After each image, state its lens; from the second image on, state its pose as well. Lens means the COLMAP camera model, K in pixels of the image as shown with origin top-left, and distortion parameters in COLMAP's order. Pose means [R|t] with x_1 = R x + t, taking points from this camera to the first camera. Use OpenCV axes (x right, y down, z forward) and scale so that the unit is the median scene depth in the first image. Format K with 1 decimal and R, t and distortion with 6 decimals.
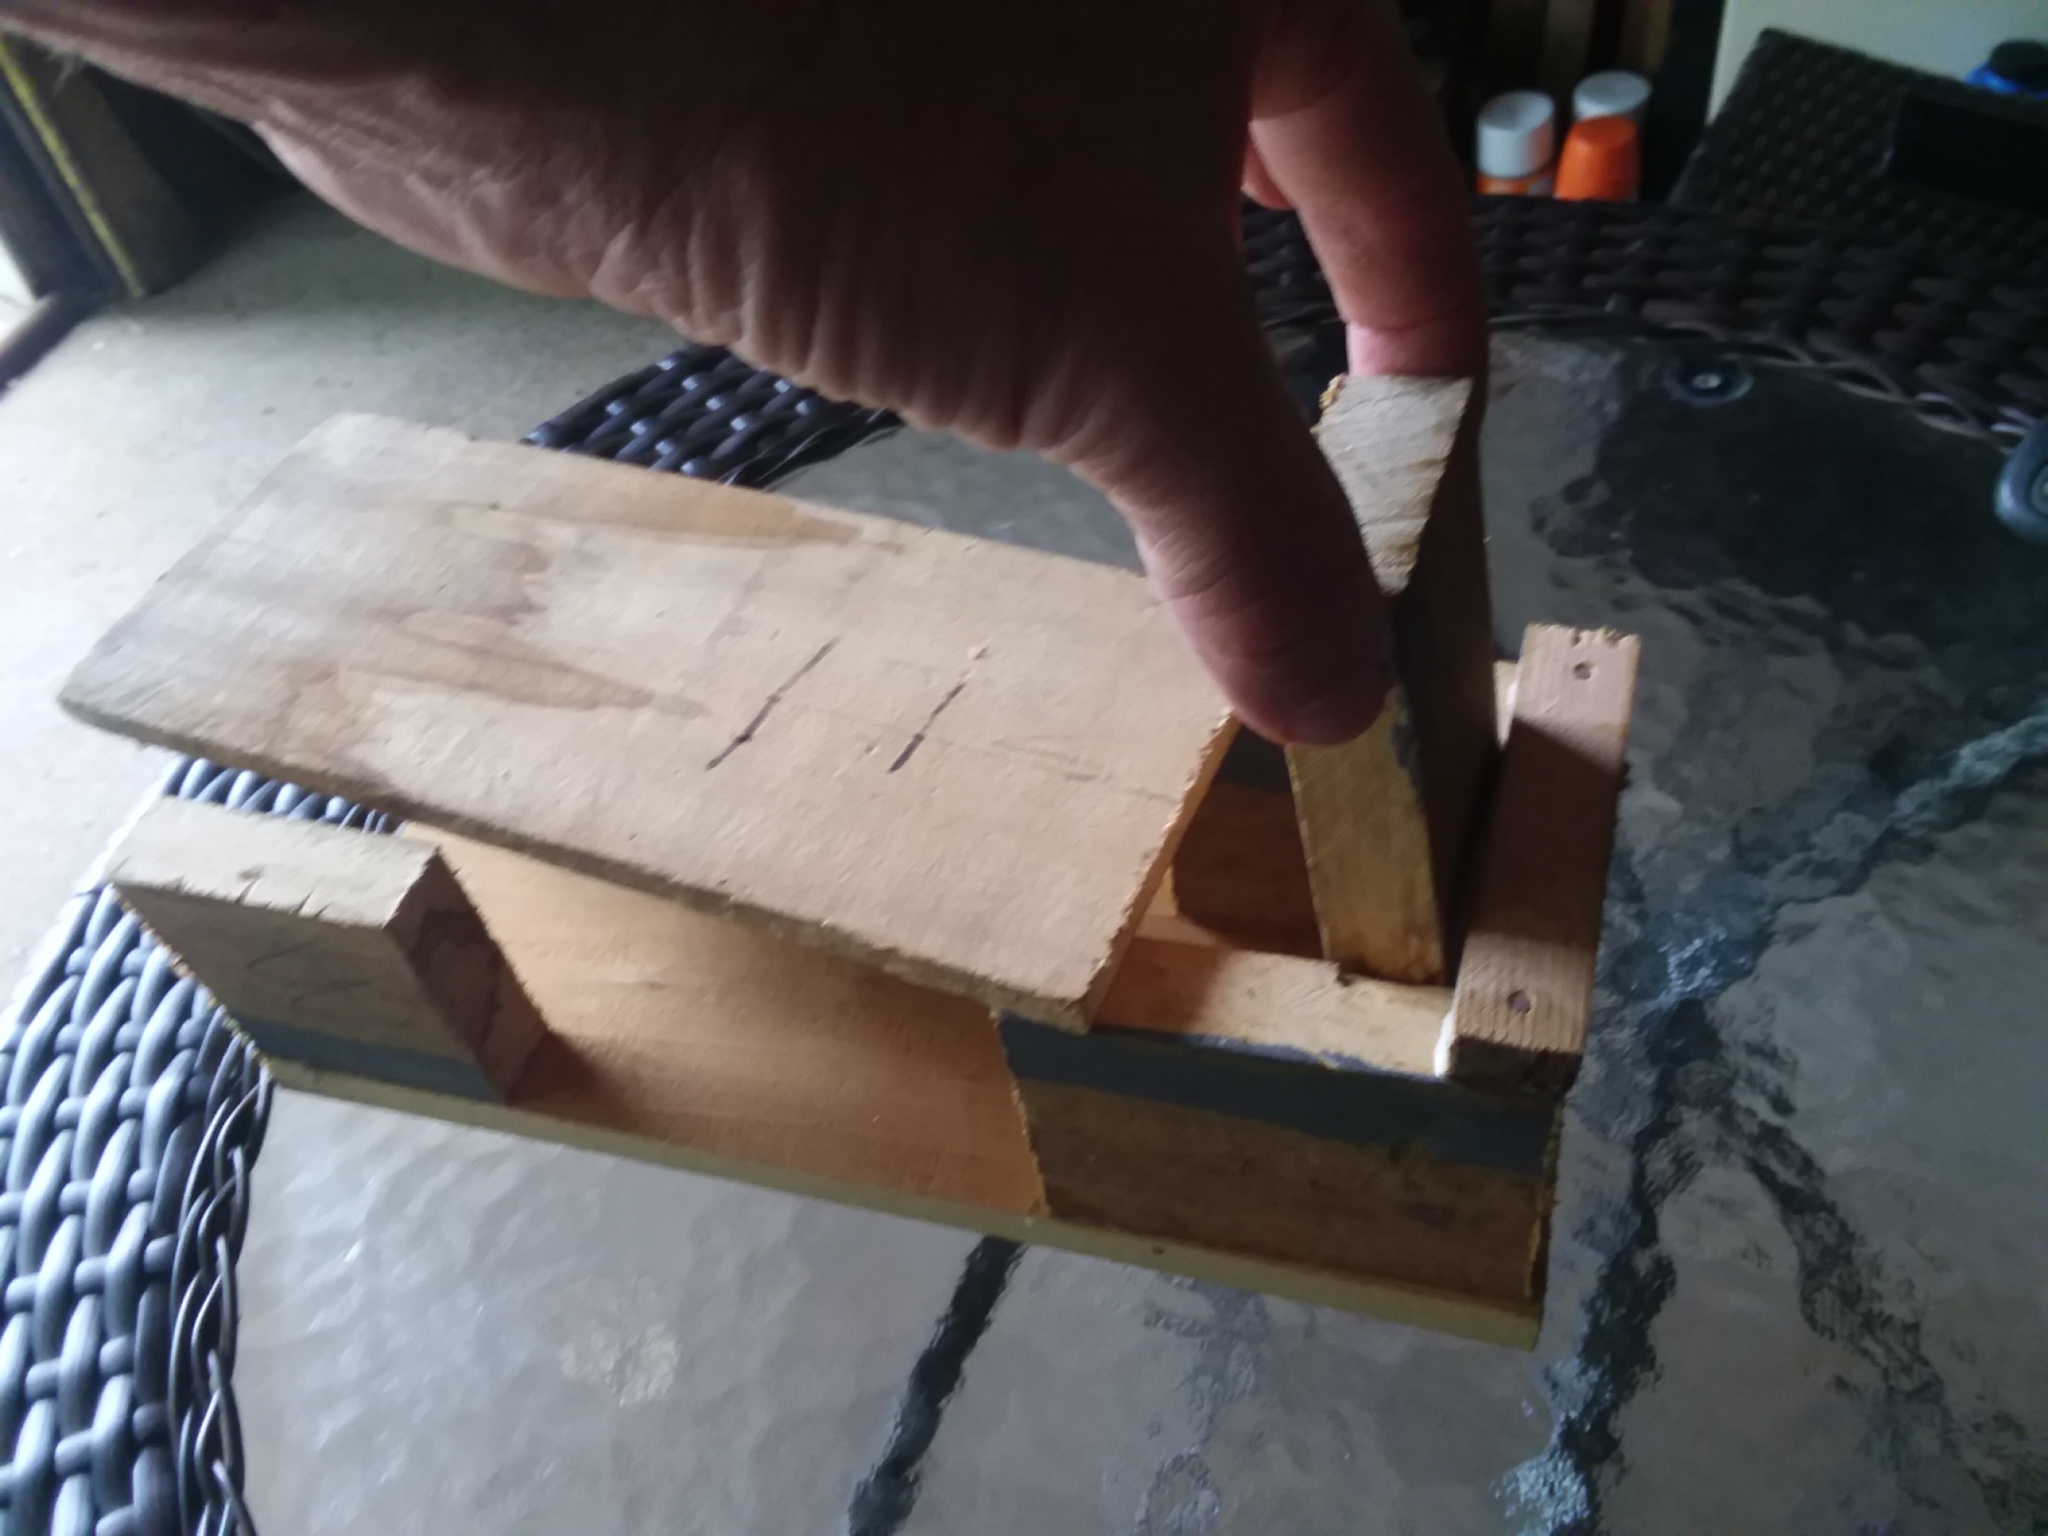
lens RADIAL K [[1769.6, 0, 1028.9], [0, 1769.6, 769.1], [0, 0, 1]] dist [0.036080, -0.094364]
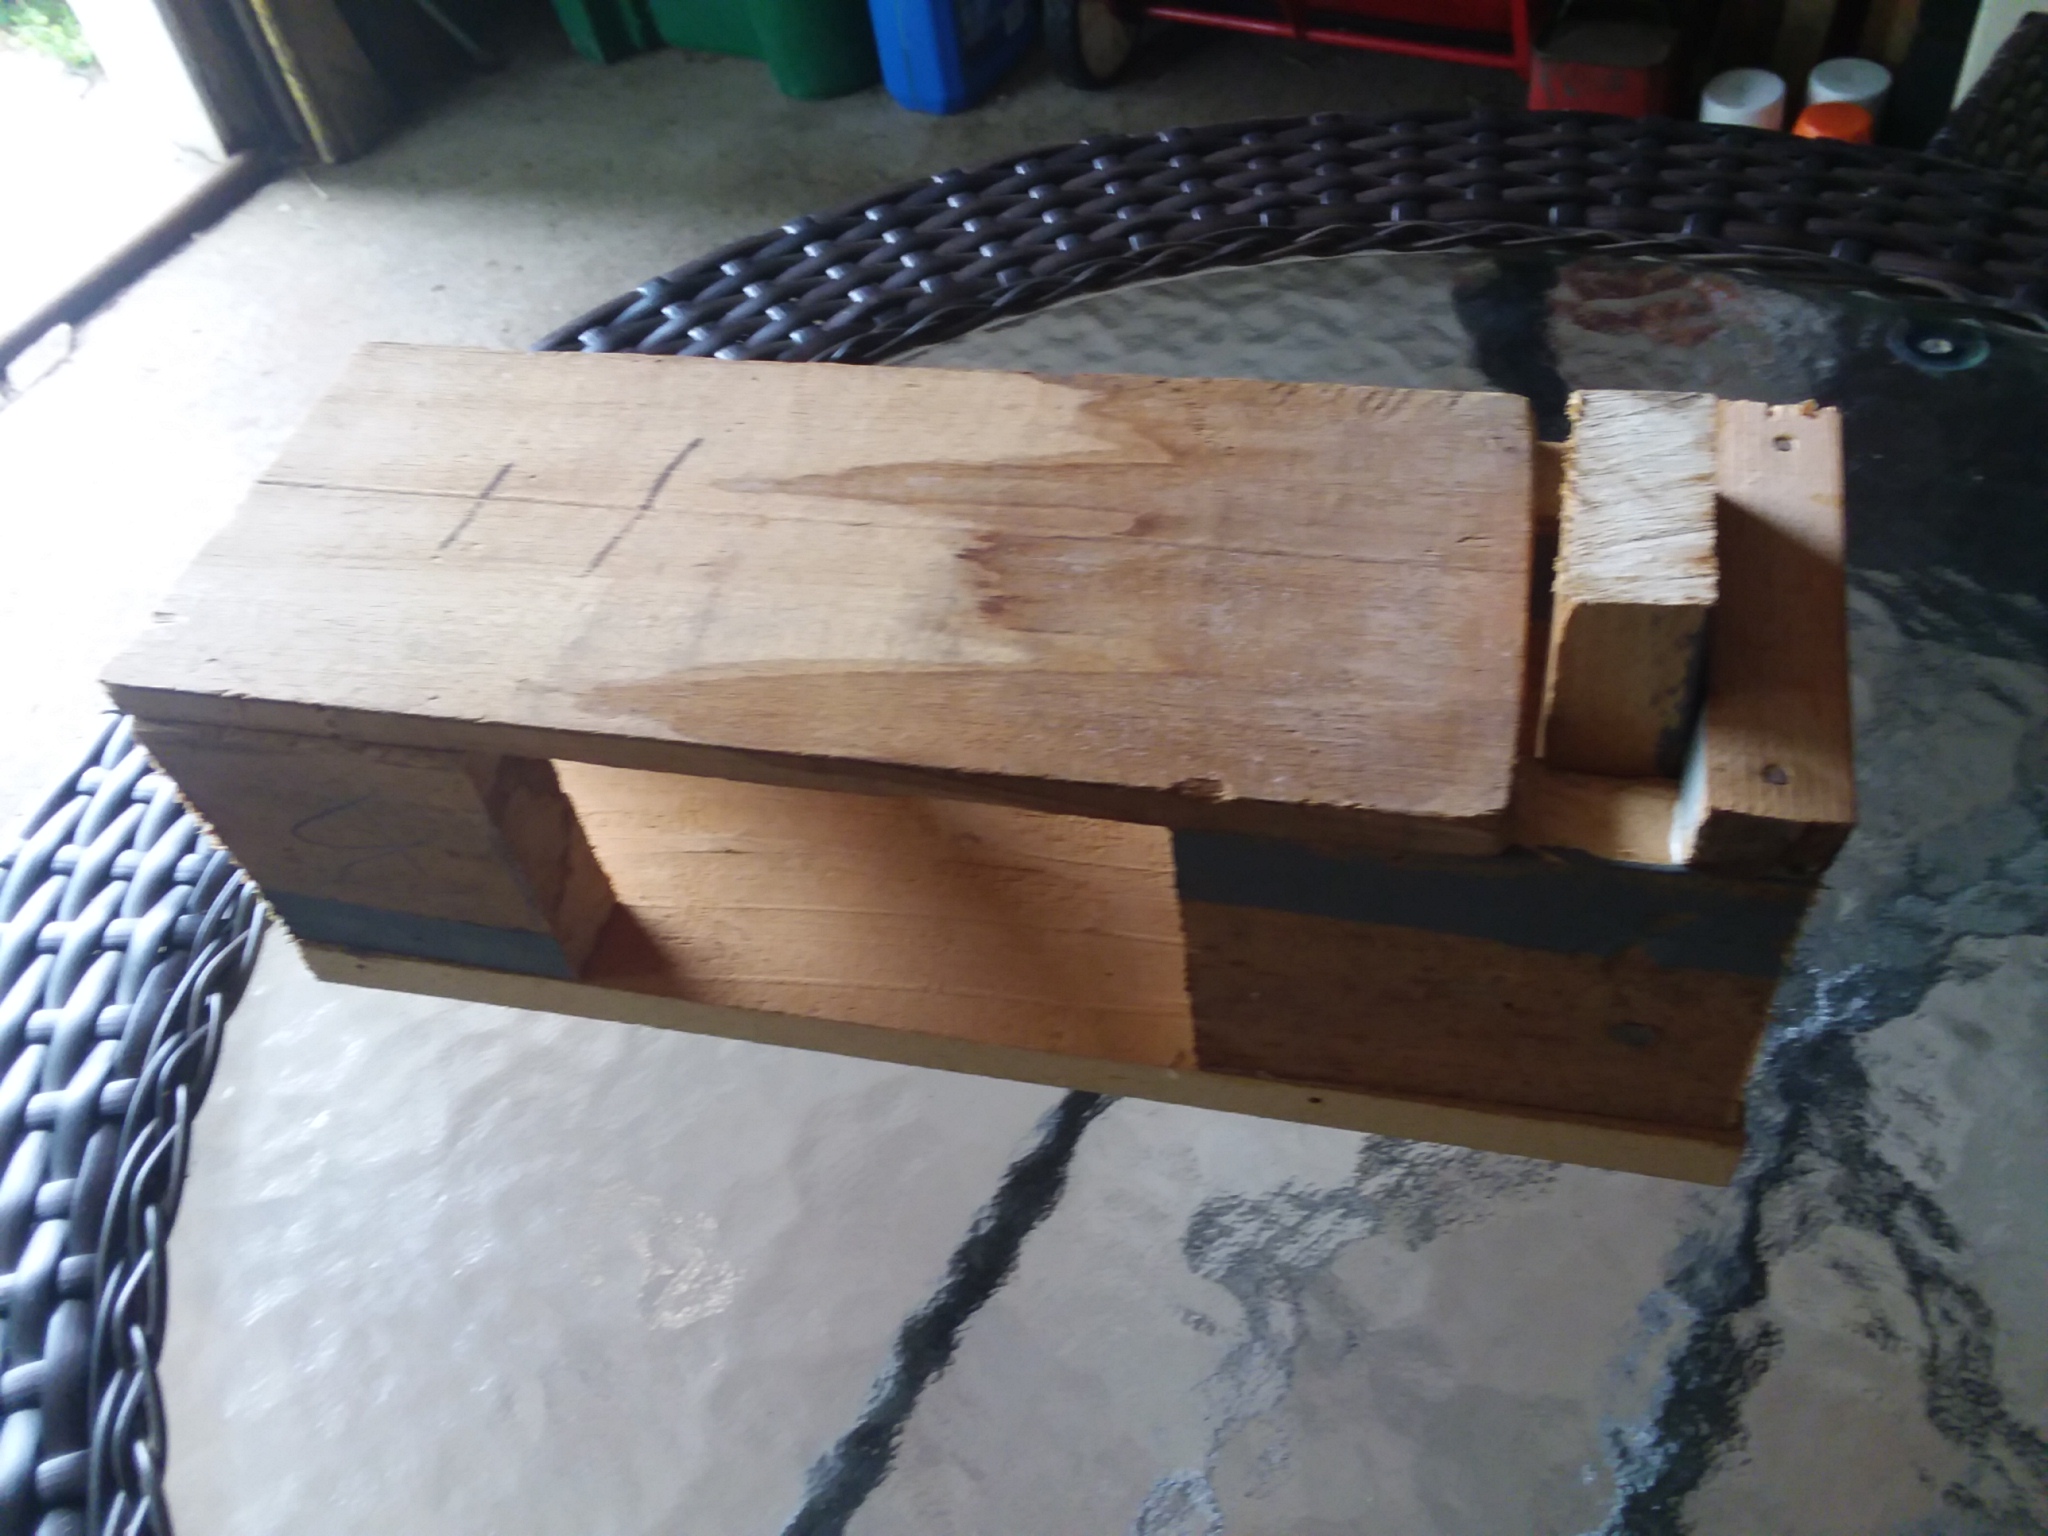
lens RADIAL K [[1769.6, 0, 1005.1], [0, 1769.6, 783.9], [0, 0, 1]] dist [0.036080, -0.094364]
pose [[0.990186, 0.113730, -0.081223, 0.026301], [-0.110838, 0.993062, 0.039285, 0.020342], [0.085128, -0.029897, 0.995921, 0.104674]]
